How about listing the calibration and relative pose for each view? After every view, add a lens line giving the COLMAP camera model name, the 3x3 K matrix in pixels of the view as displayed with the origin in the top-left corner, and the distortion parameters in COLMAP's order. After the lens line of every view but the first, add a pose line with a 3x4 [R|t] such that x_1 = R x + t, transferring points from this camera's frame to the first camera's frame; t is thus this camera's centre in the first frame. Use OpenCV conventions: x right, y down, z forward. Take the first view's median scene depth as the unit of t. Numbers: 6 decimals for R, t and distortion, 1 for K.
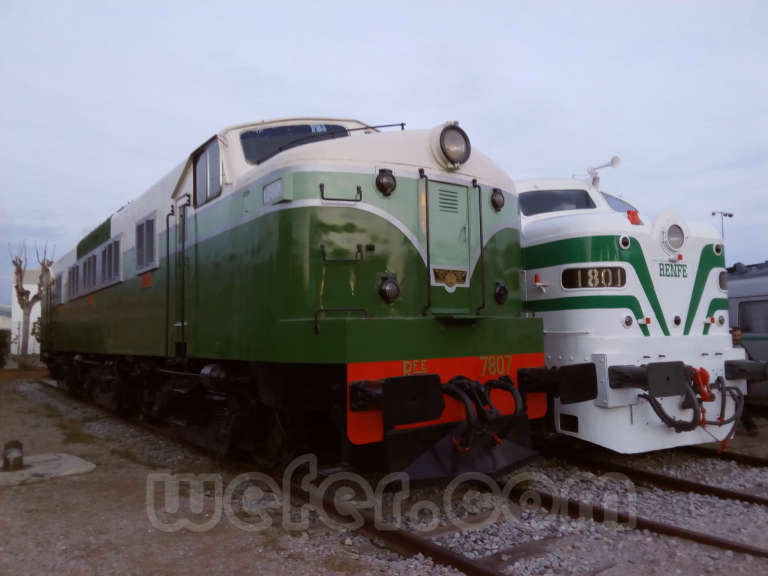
lens RADIAL K [[596.0, 0, 387.4], [0, 596.0, 287.4], [0, 0, 1]] dist [0.097351, -0.166635]
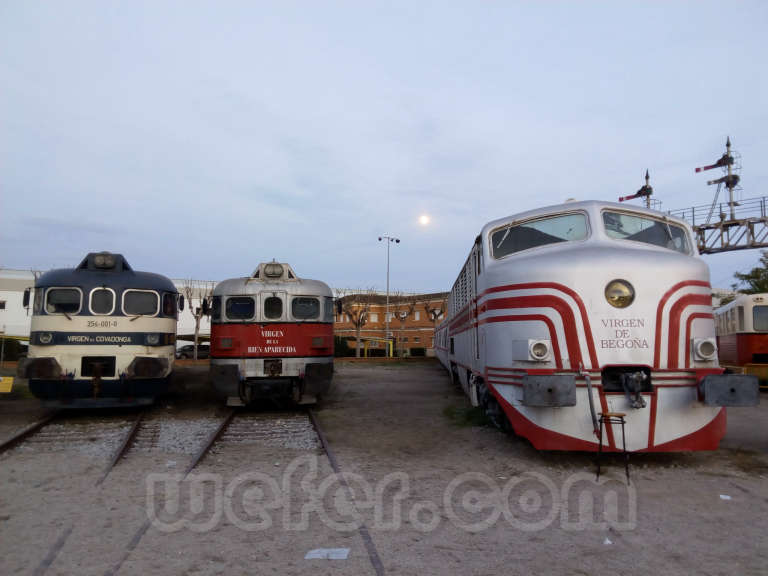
lens RADIAL K [[596.0, 0, 387.4], [0, 596.0, 287.4], [0, 0, 1]] dist [0.097351, -0.166635]
pose [[0.984300, 0.038834, 0.172176, 2.279978], [-0.035909, 0.999153, -0.020075, -0.069605], [-0.172810, 0.013577, 0.984862, -0.485210]]
